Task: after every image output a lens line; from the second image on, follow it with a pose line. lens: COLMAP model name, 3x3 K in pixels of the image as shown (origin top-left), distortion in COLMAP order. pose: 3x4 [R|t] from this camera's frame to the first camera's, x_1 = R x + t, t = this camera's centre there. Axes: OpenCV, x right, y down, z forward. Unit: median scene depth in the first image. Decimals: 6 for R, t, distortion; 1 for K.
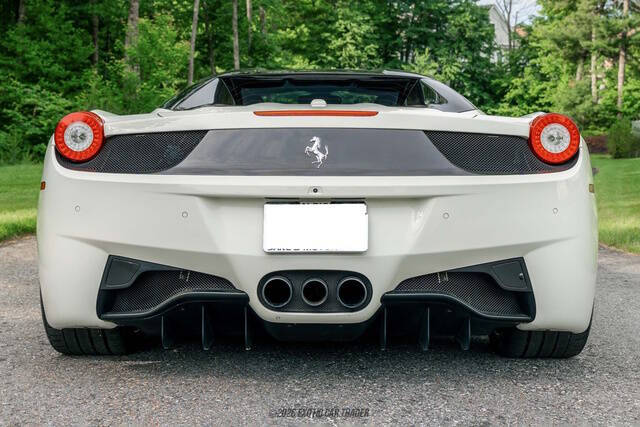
lens RADIAL K [[961.0, 0, 320.4], [0, 961.0, 208.0], [0, 0, 1]] dist [-0.012554, 0.000000]
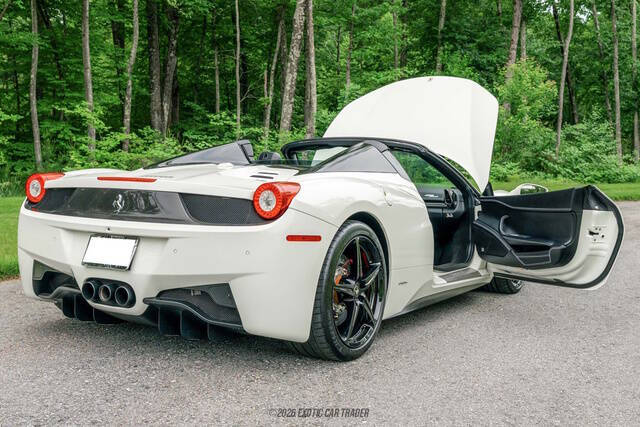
lens RADIAL K [[789.2, 0, 305.6], [0, 789.2, 210.8], [0, 0, 1]] dist [0.002192, 0.000000]
pose [[0.854984, 0.045768, -0.516631, 0.107657], [-0.046853, 0.998842, 0.010949, -0.008897], [0.516534, 0.014844, 0.856138, 0.004921]]
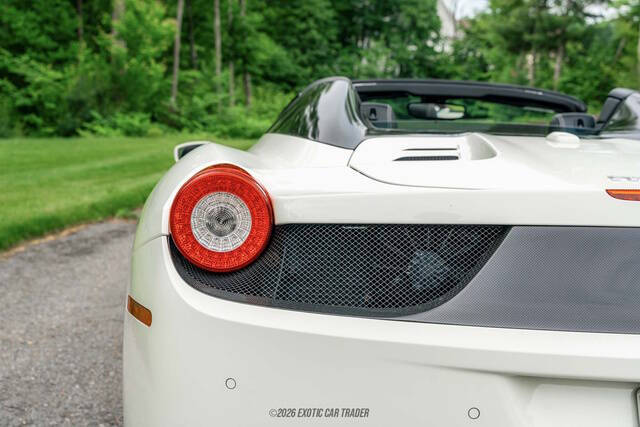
lens RADIAL K [[851.6, 0, 318.6], [0, 851.6, 219.4], [0, 0, 1]] dist [0.032527, 0.000000]
pose [[0.997912, 0.032798, 0.055637, -0.027319], [-0.035655, 0.998054, 0.051158, -0.011961], [-0.053851, -0.053035, 0.997140, 0.068395]]
